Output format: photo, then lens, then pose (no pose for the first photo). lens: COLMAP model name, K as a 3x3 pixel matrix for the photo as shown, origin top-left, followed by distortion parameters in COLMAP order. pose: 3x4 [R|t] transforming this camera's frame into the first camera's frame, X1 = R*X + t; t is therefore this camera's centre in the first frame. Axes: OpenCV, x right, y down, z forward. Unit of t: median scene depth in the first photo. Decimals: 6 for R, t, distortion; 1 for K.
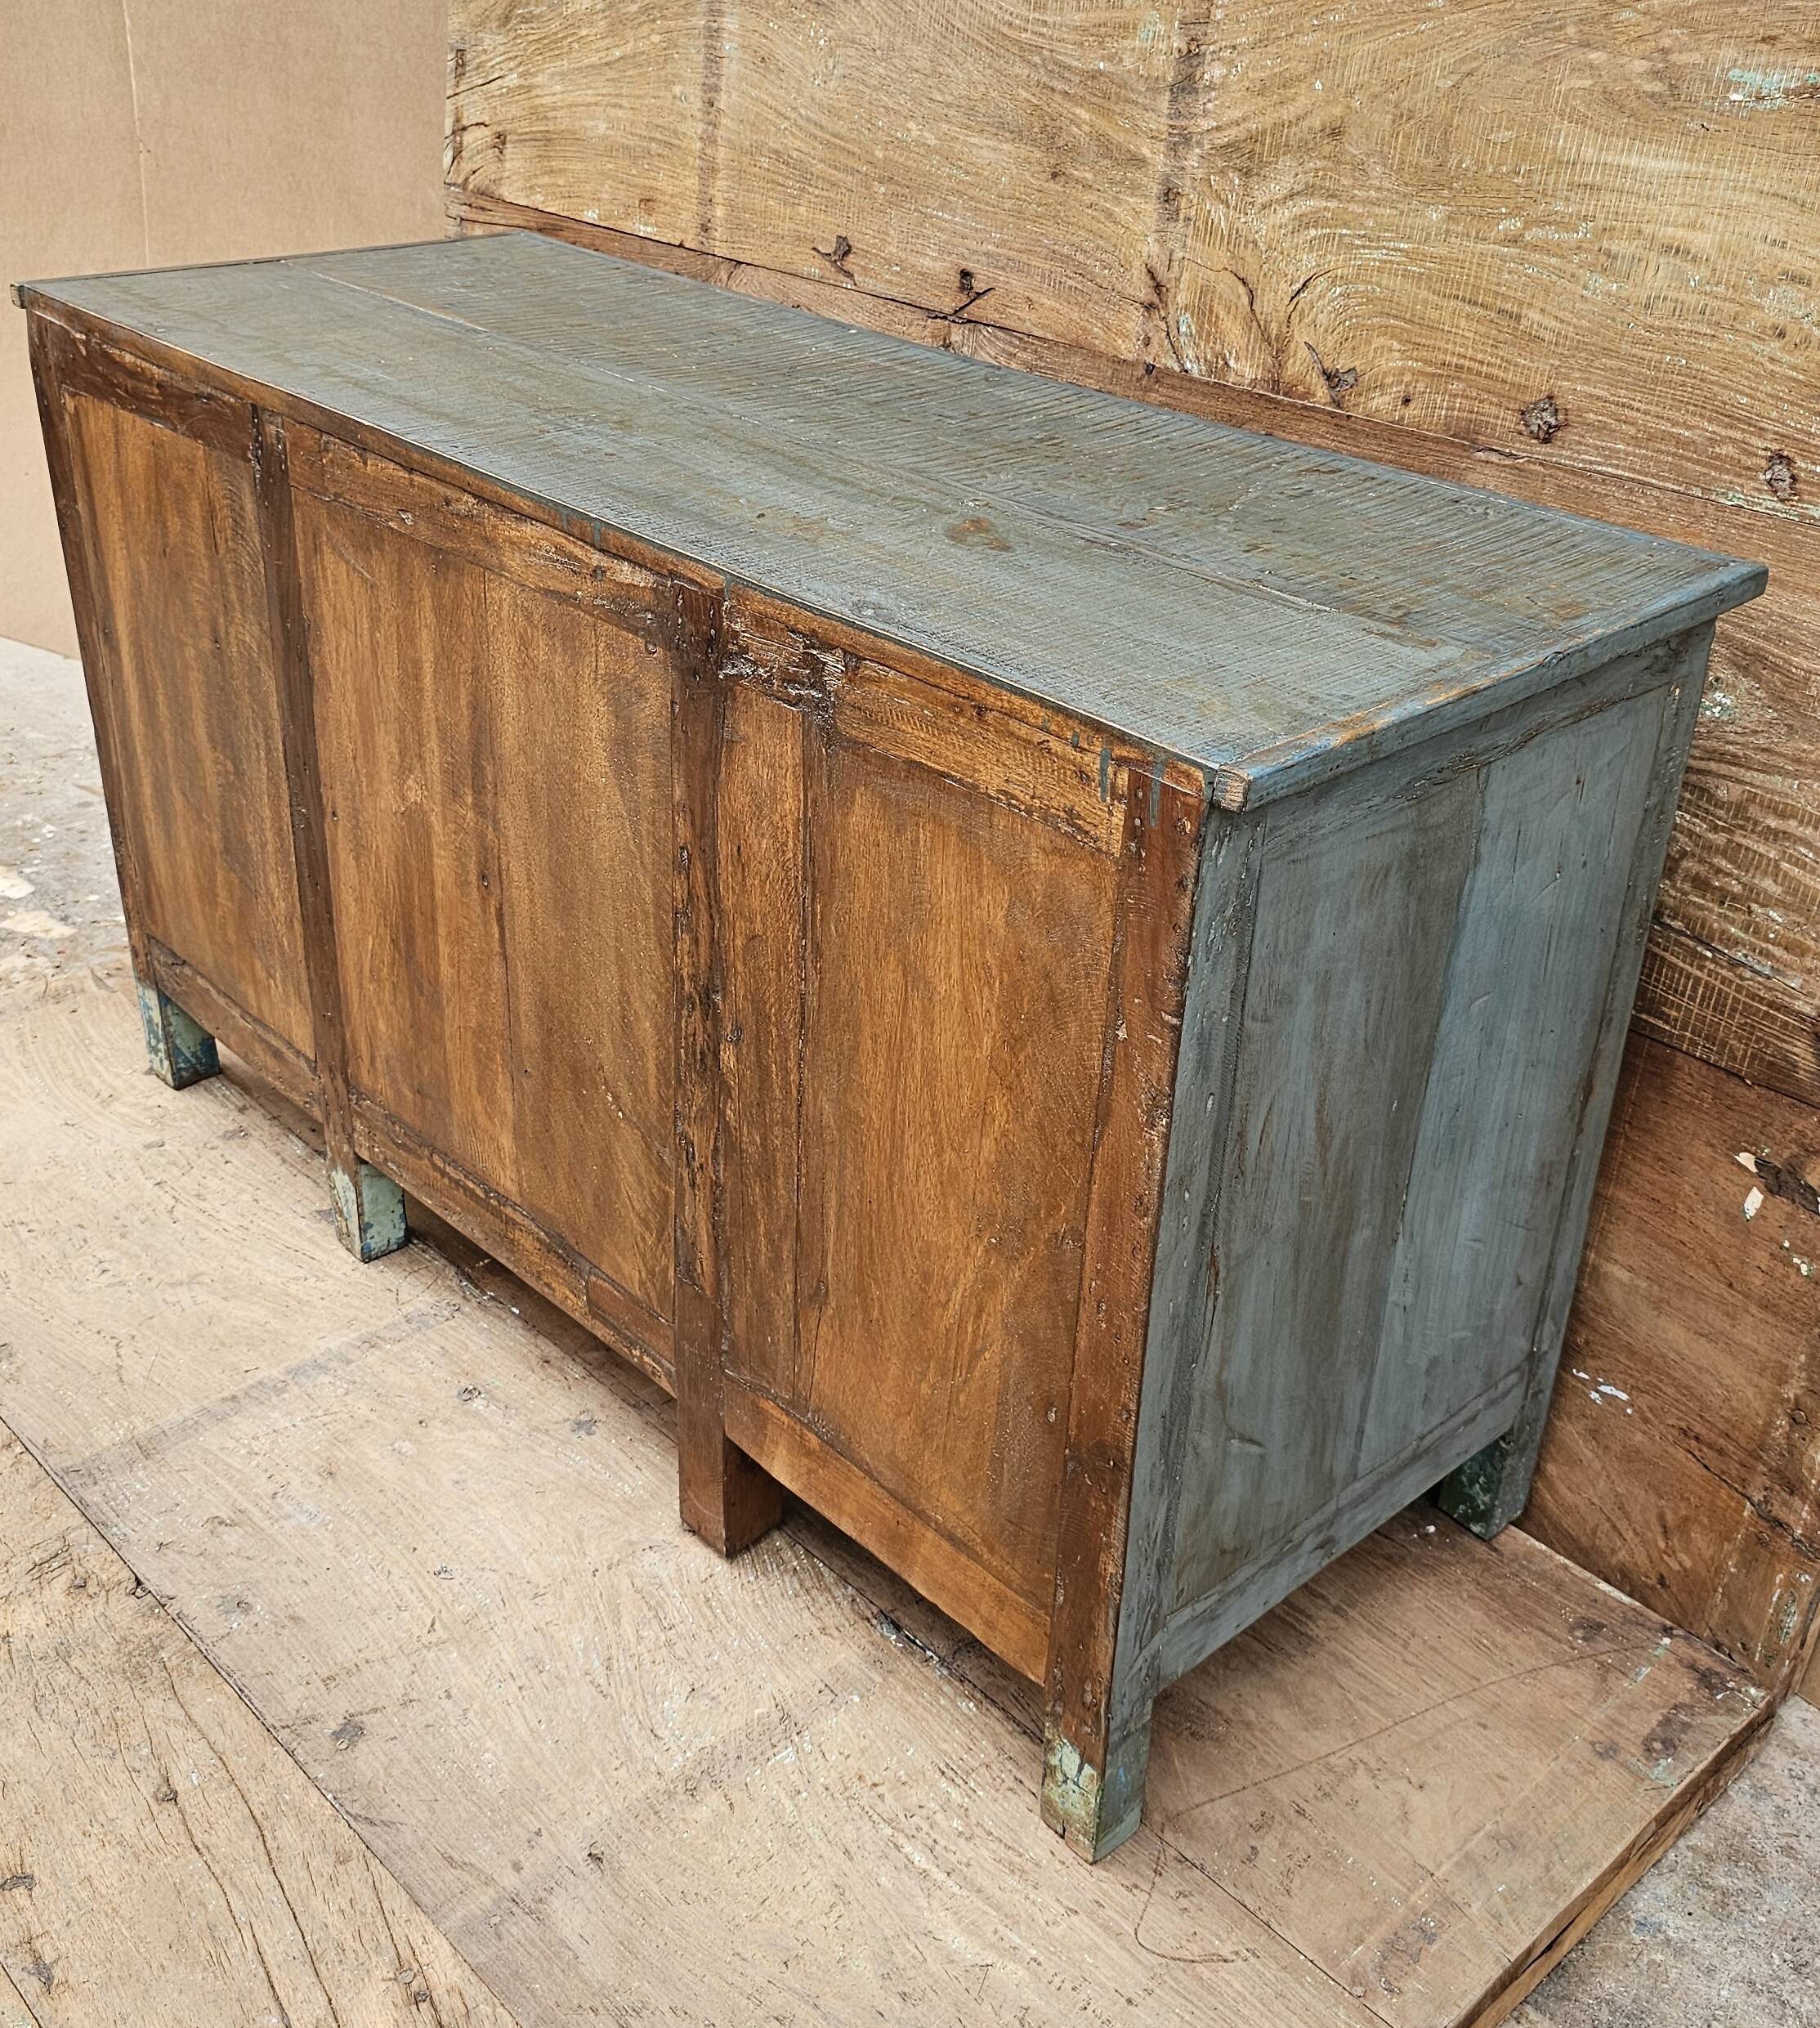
lens RADIAL K [[2224.3, 0, 927.8], [0, 2224.3, 973.4], [0, 0, 1]] dist [0.048345, 0.000000]
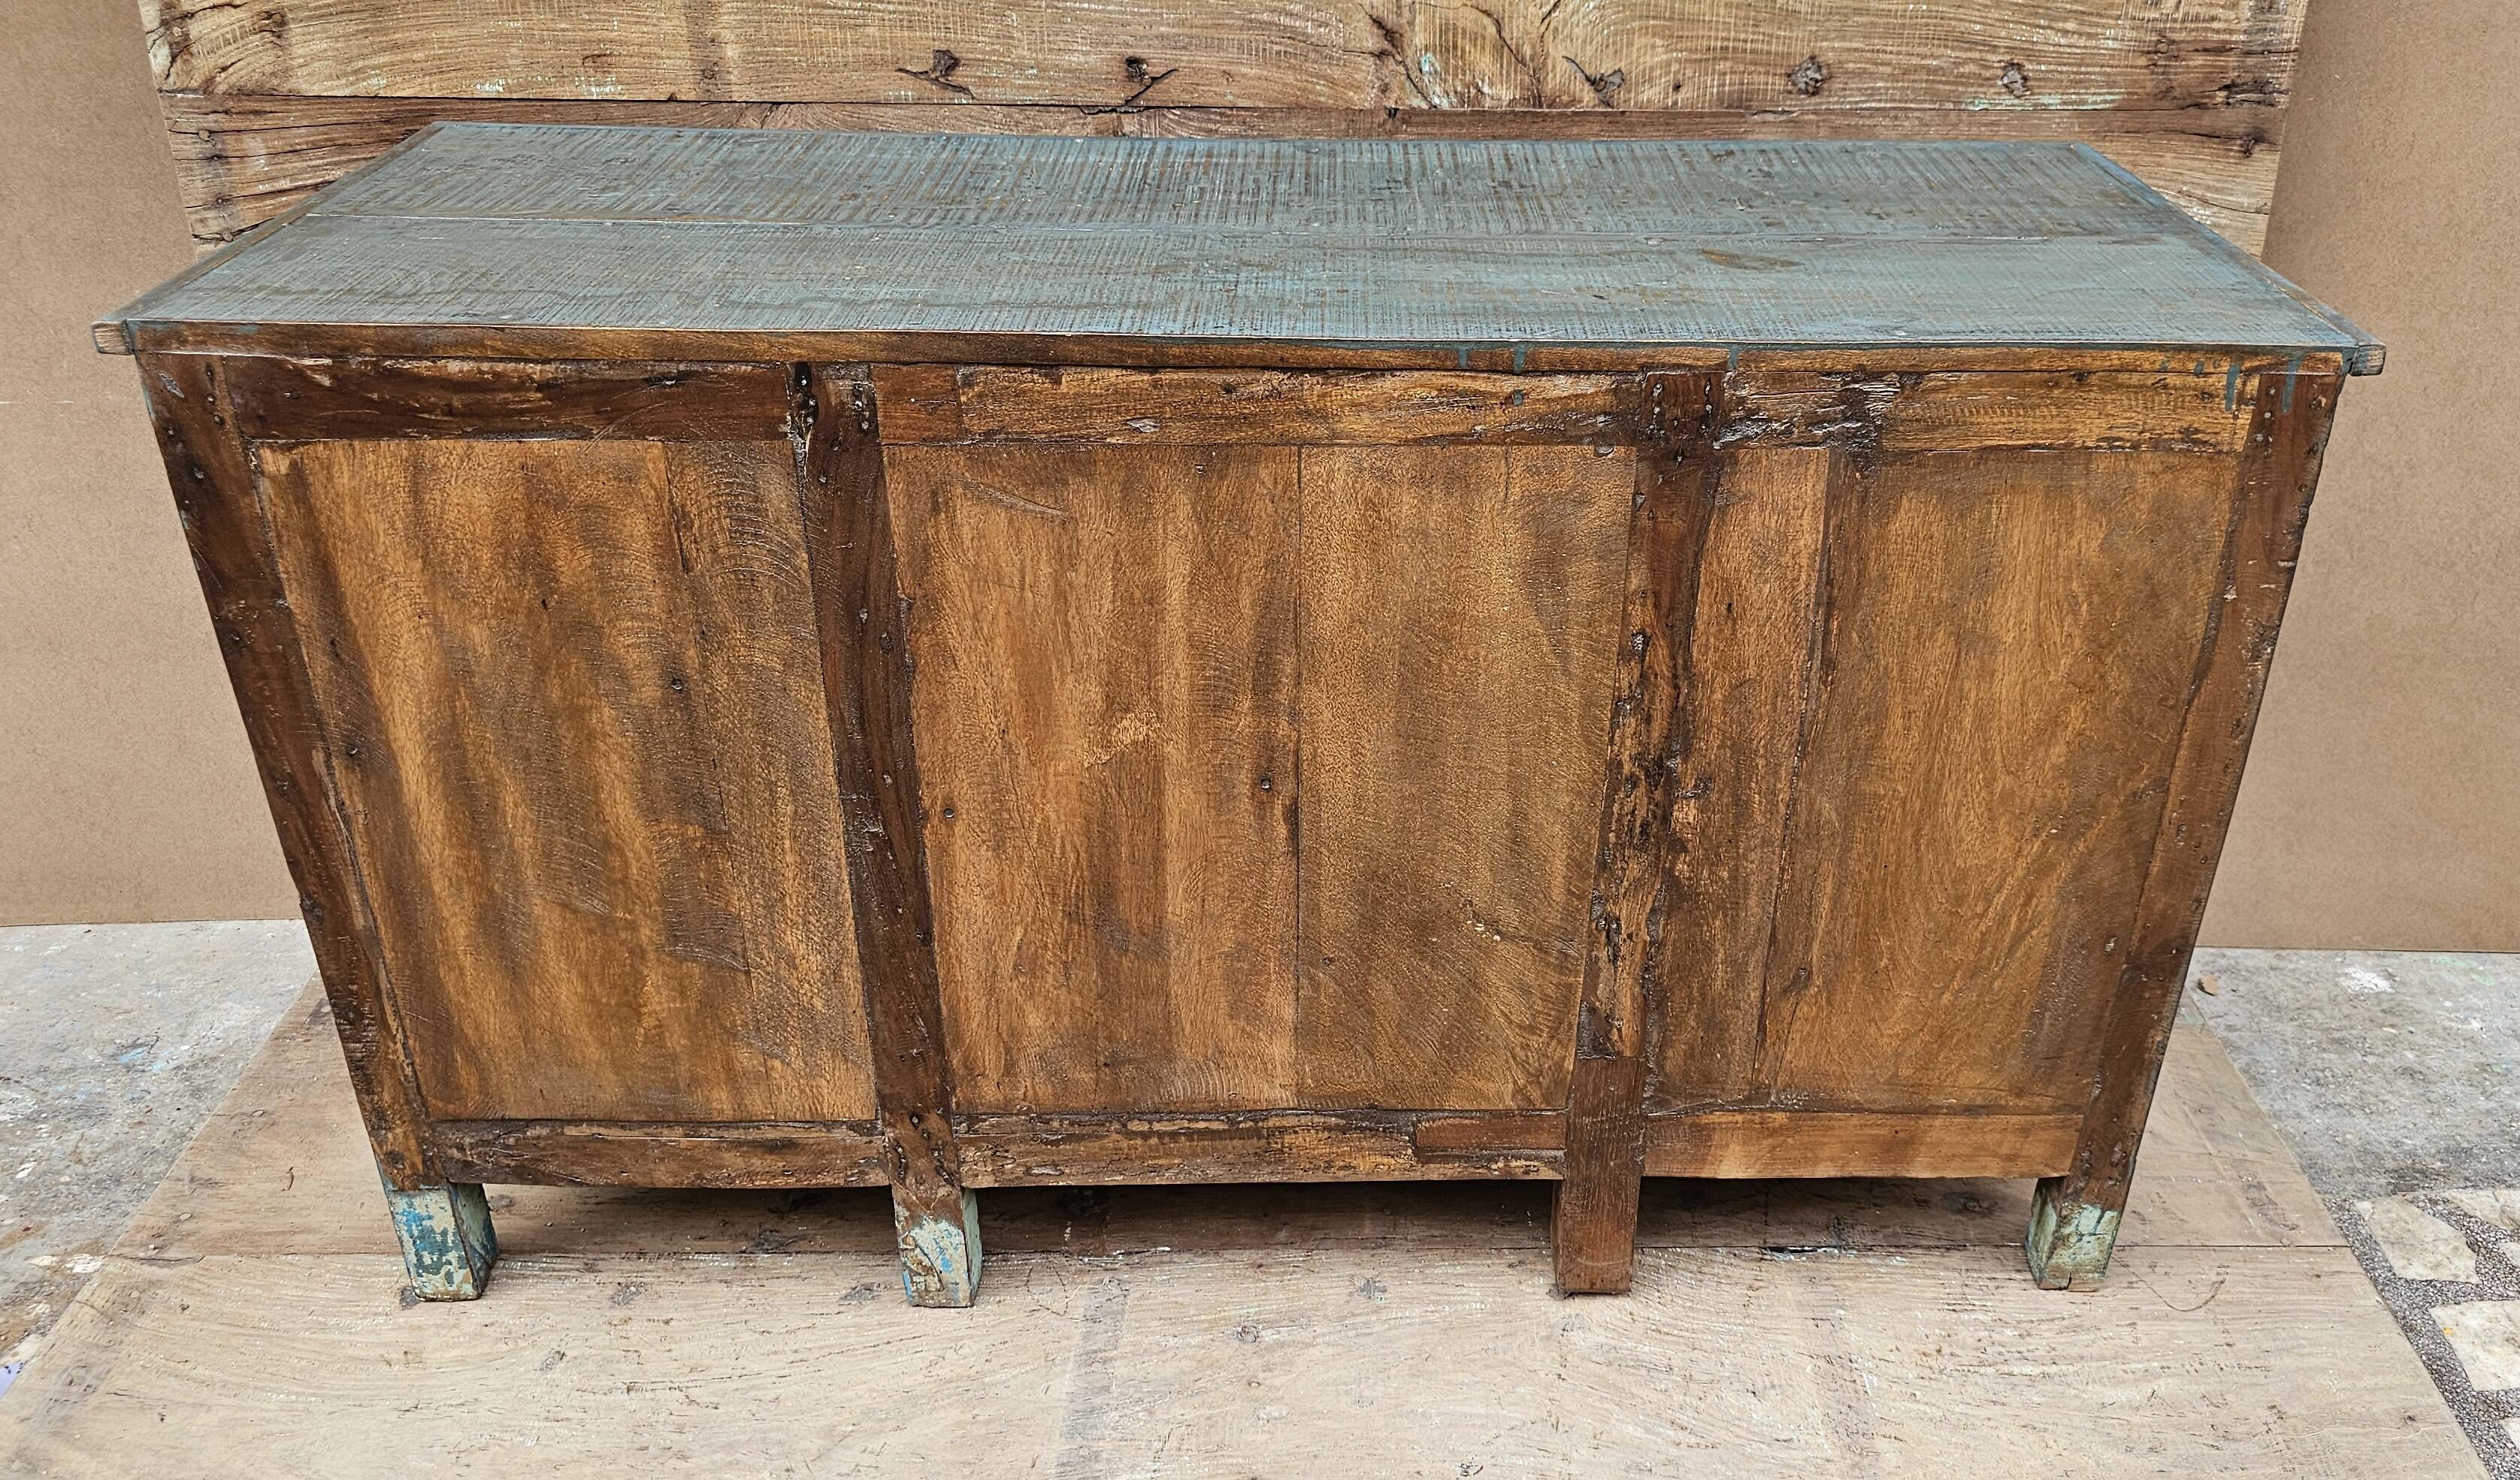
lens RADIAL K [[2029.1, 0, 1398.2], [0, 2029.1, 718.5], [0, 0, 1]] dist [0.058530, -0.059567]
pose [[0.667017, -0.382042, 0.639635, -0.691904], [0.357047, 0.917426, 0.175631, -0.195232], [-0.653916, 0.111231, 0.748346, 0.342184]]
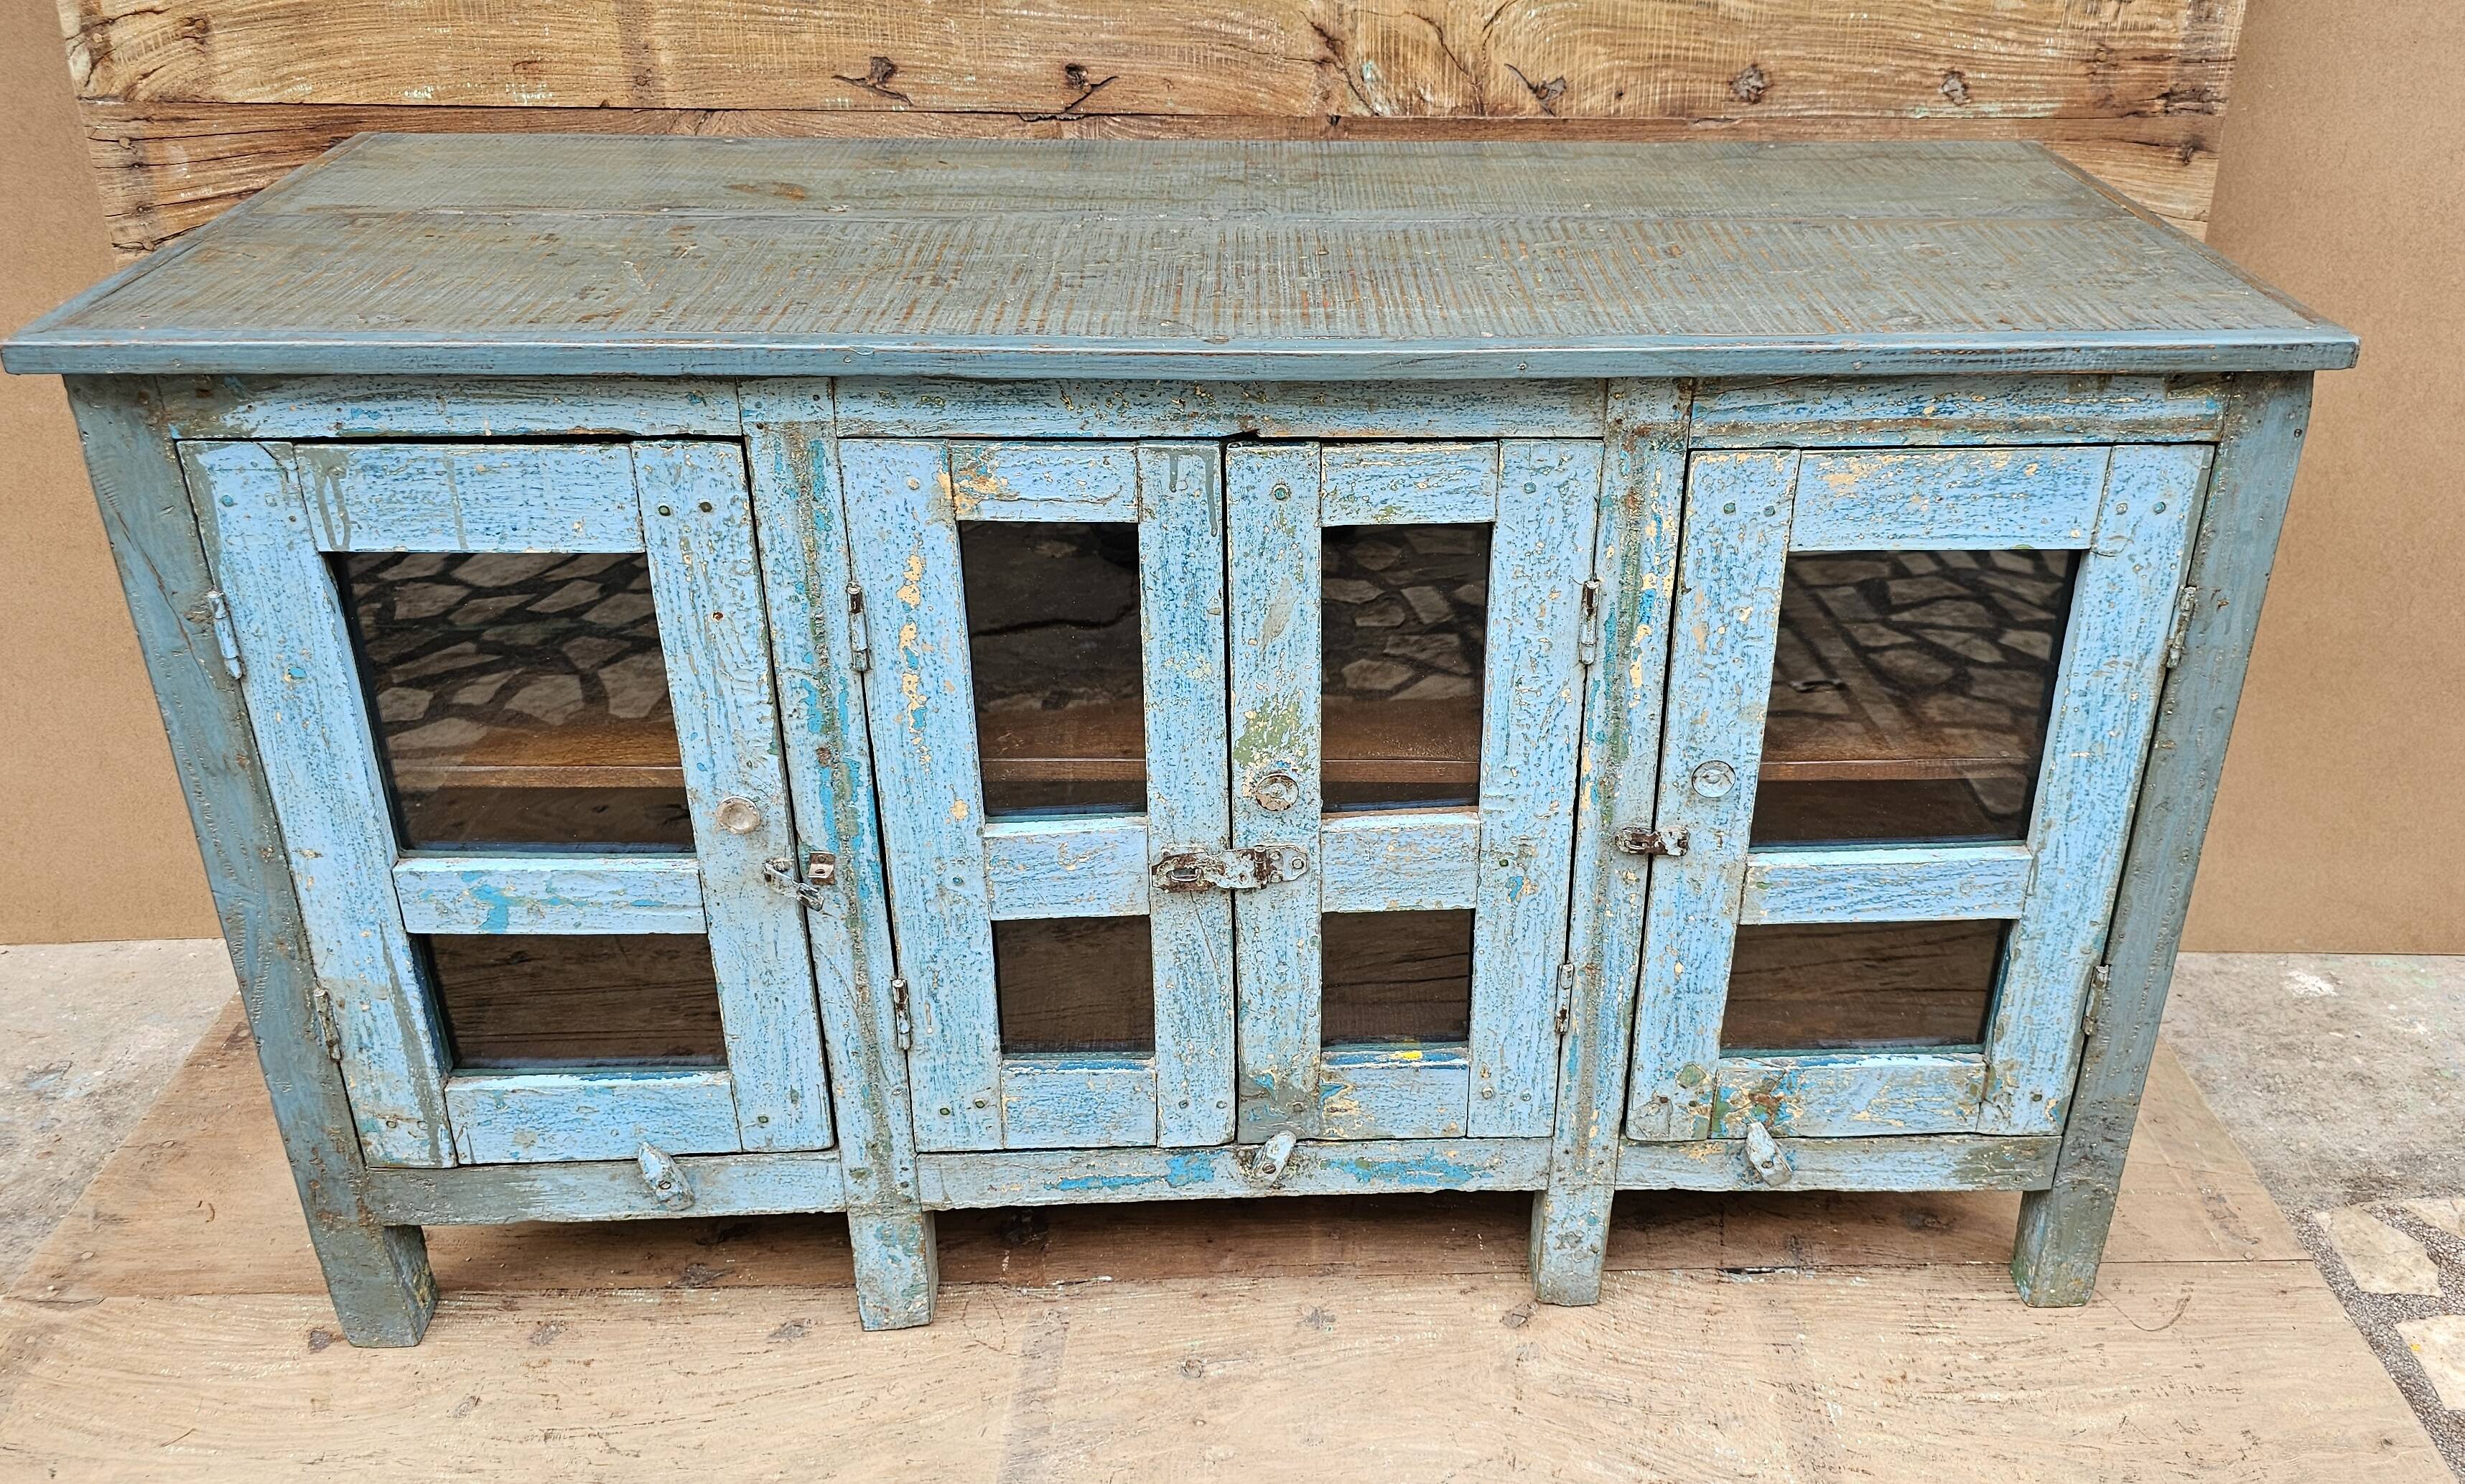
lens RADIAL K [[1944.0, 0, 1368.1], [0, 1944.0, 660.6], [0, 0, 1]] dist [0.051954, -0.049919]
pose [[0.652924, -0.366102, 0.663068, -0.655671], [0.359045, 0.920420, 0.154642, -0.191429], [-0.666916, 0.137102, 0.732411, 0.390115]]
